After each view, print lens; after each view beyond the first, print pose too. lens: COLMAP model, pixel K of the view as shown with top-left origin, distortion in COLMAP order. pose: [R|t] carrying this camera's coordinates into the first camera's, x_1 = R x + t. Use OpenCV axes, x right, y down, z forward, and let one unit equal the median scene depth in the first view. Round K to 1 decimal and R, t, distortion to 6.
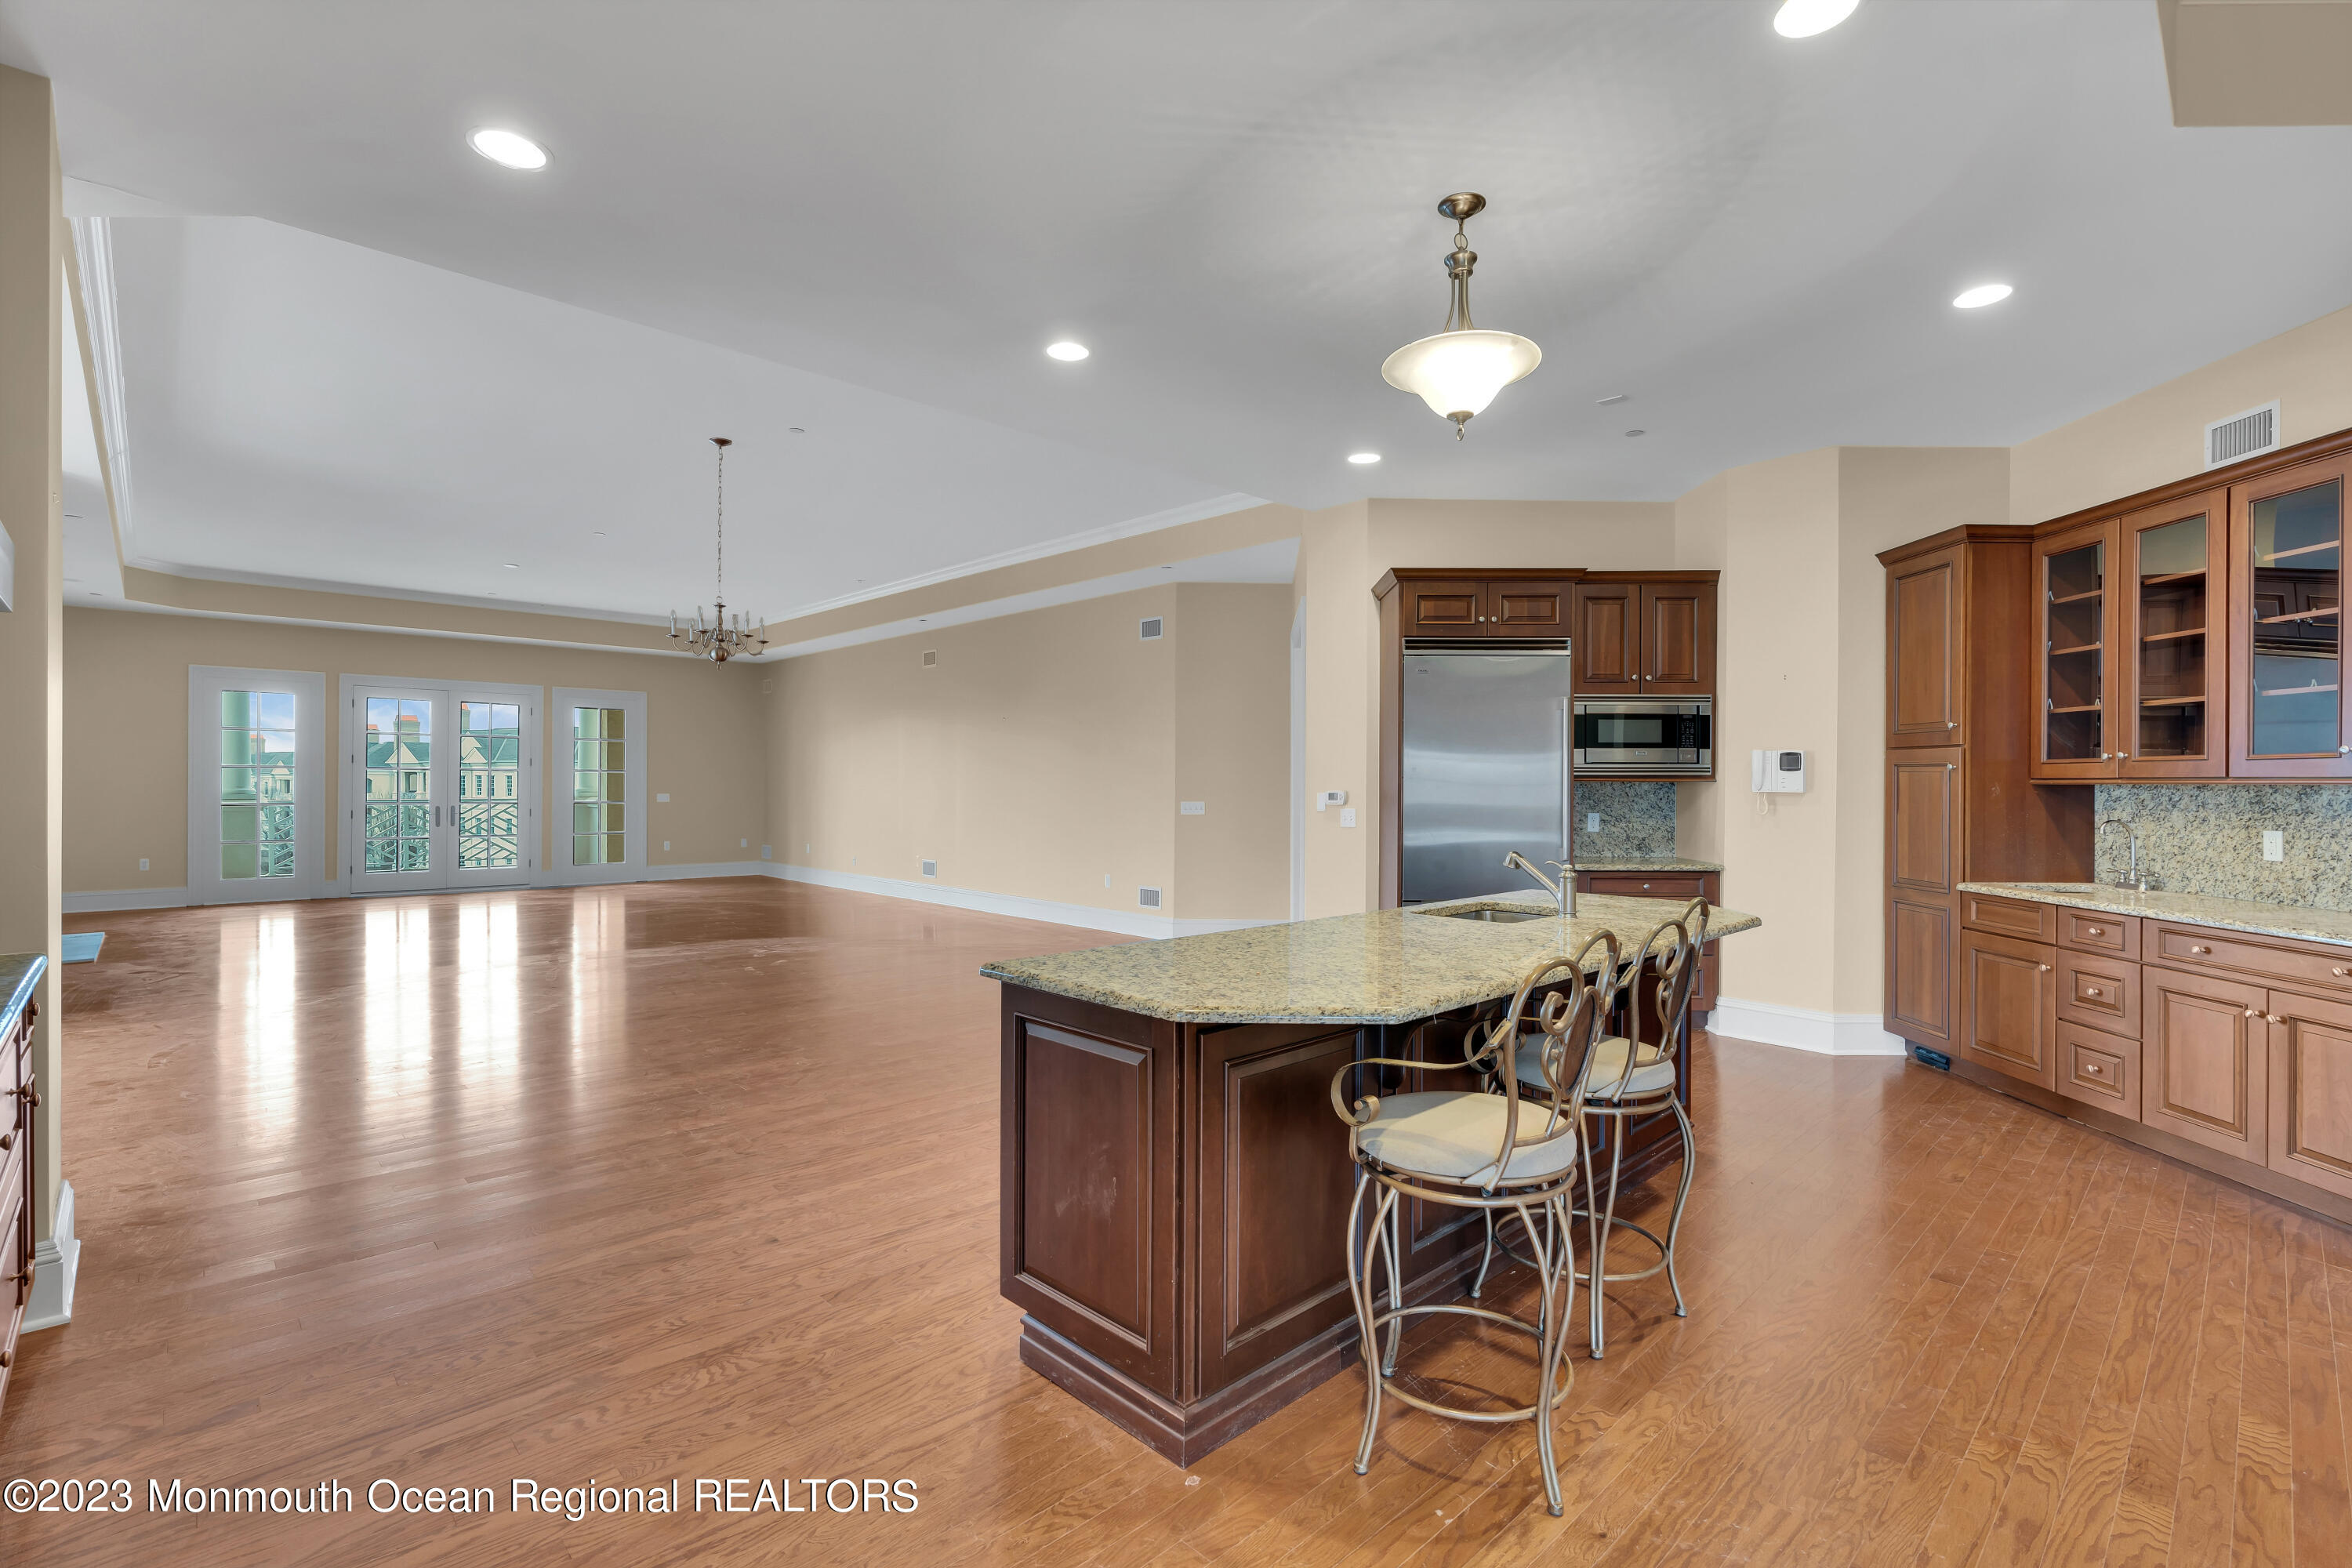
lens RADIAL K [[1058.2, 0, 1197.4], [0, 1058.2, 786.8], [0, 0, 1]] dist [0.000461, 0.000579]
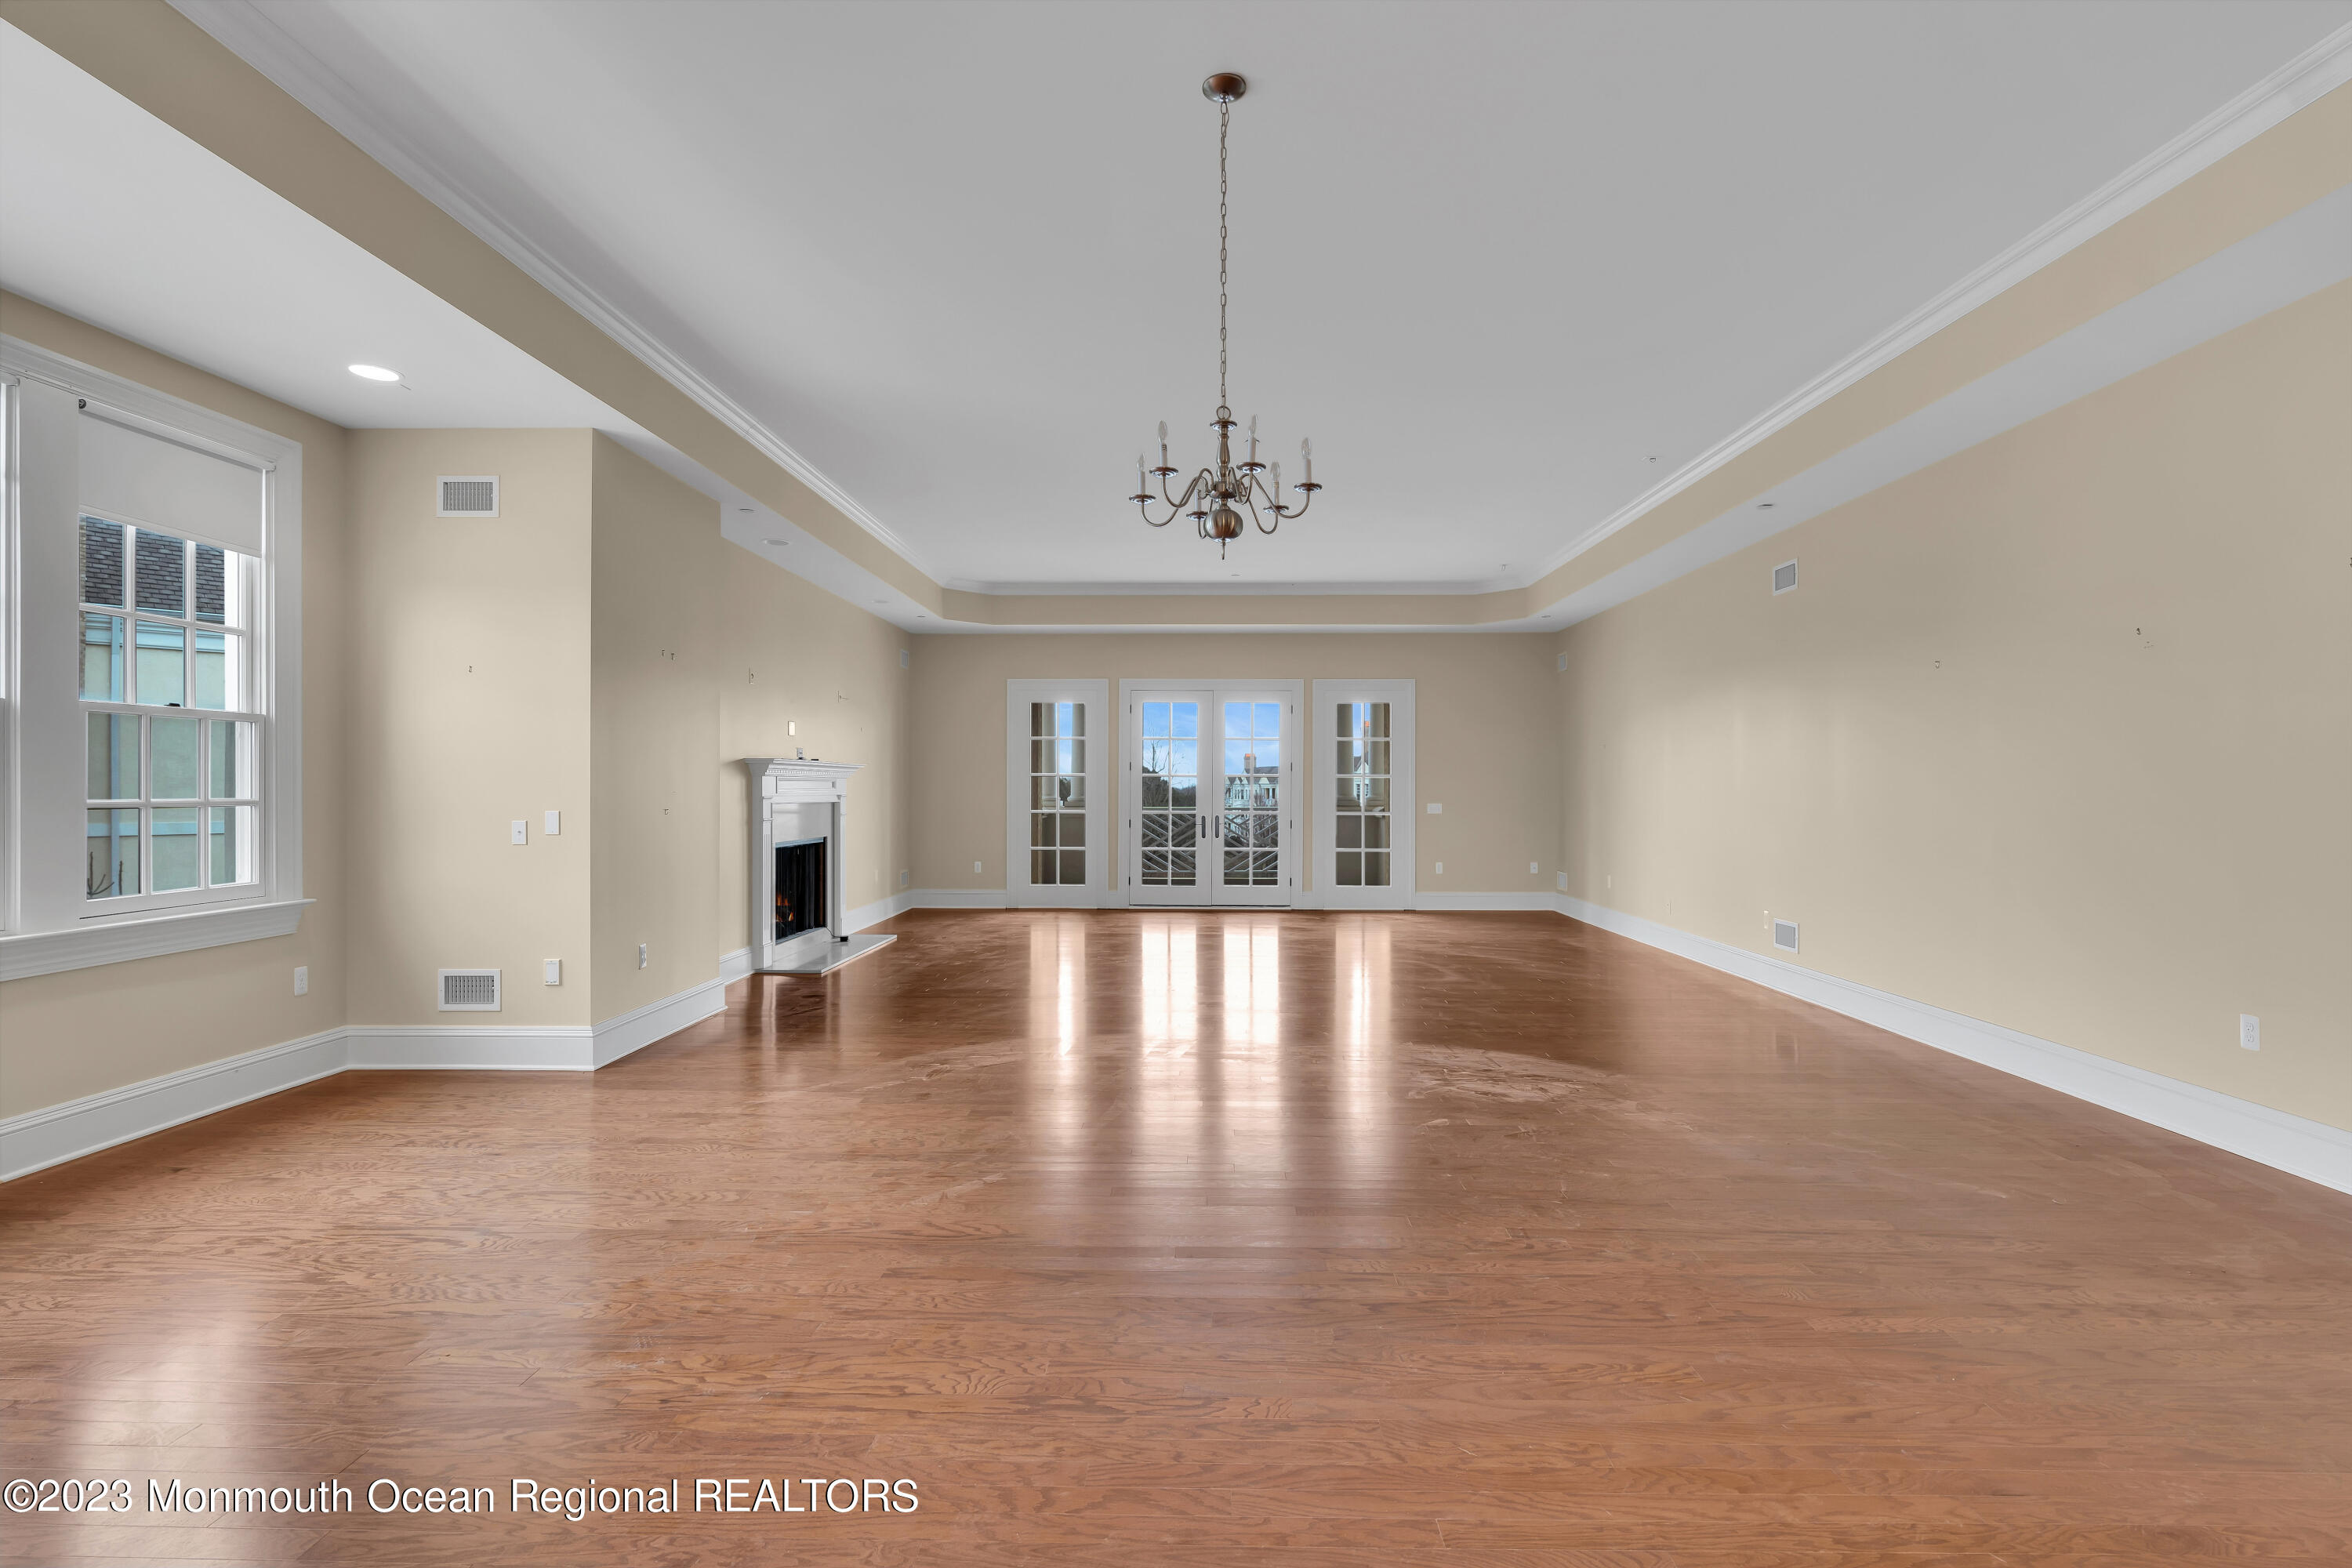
lens RADIAL K [[1071.5, 0, 1187.5], [0, 1071.5, 783.0], [0, 0, 1]] dist [-0.000574, 0.000453]
pose [[0.698478, -0.008036, -0.715587, -0.148529], [0.000813, 0.999945, -0.010436, -0.002548], [0.715631, 0.006707, 0.698446, 0.849918]]
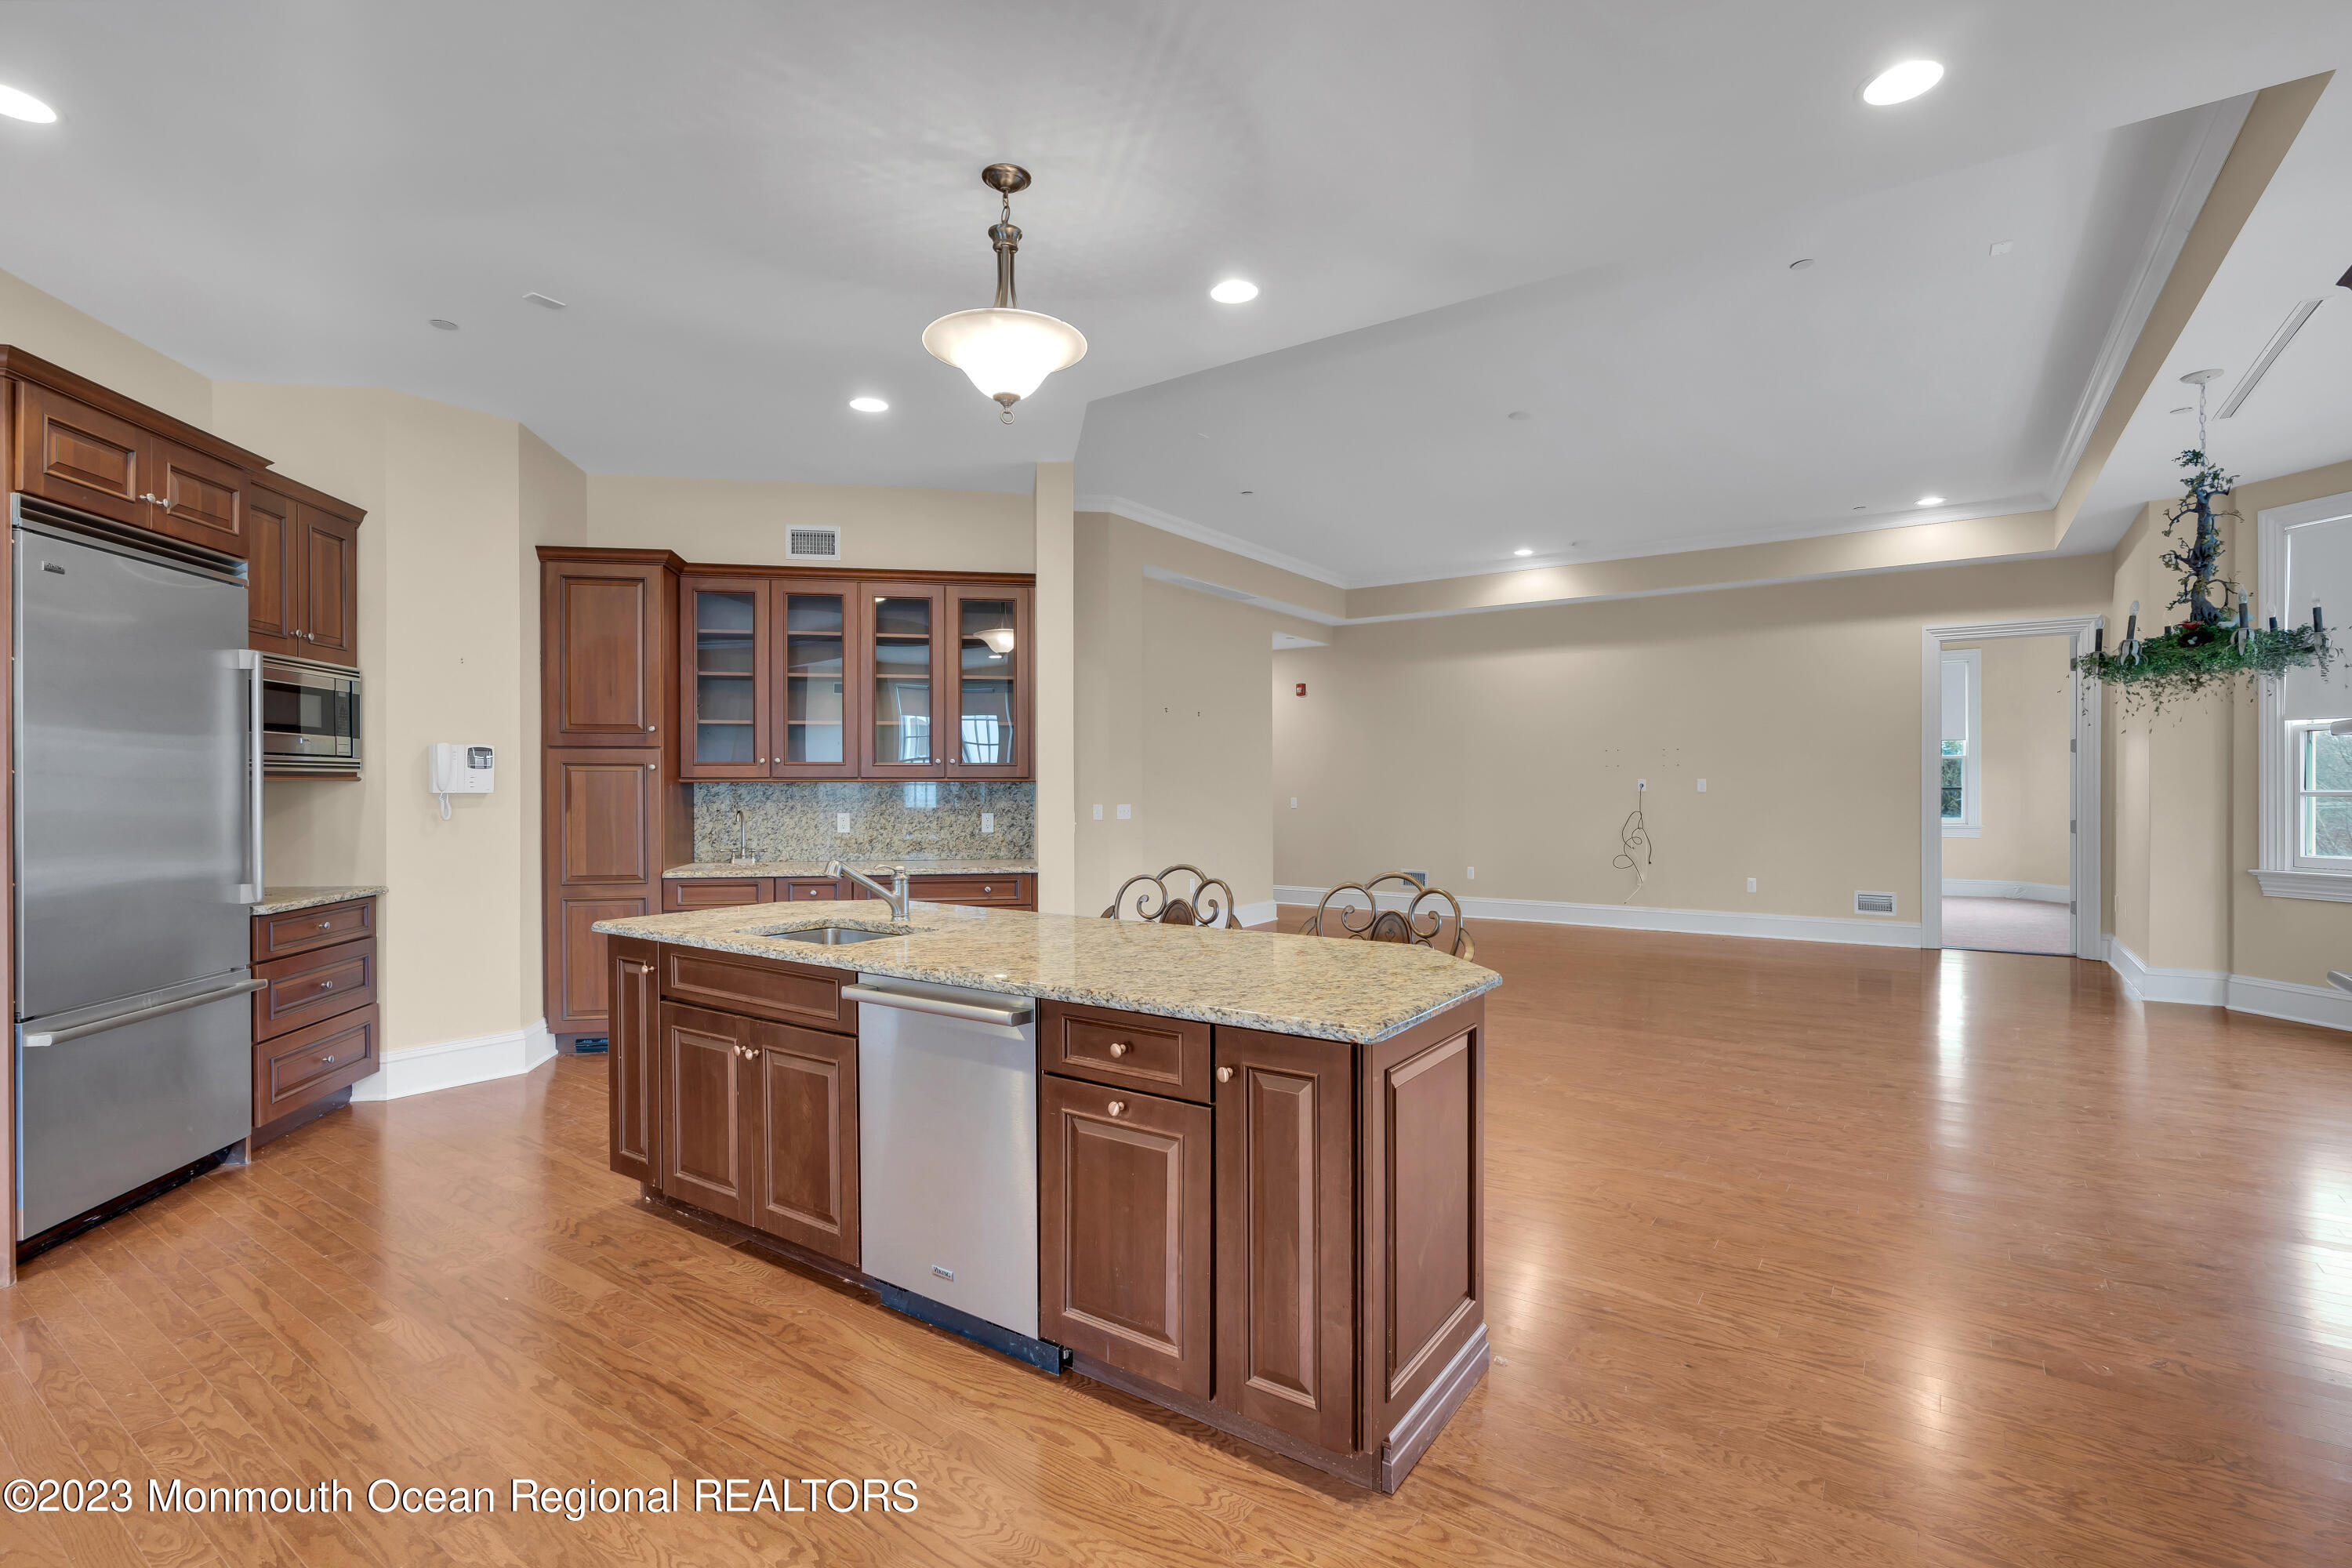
lens RADIAL K [[1073.2, 0, 1182.1], [0, 1073.2, 788.7], [0, 0, 1]] dist [-0.008876, 0.000302]
pose [[-0.179562, -0.007964, 0.983714, -0.468918], [0.005615, 0.999943, 0.009120, -0.003500], [-0.983731, 0.007161, -0.179507, 0.651086]]
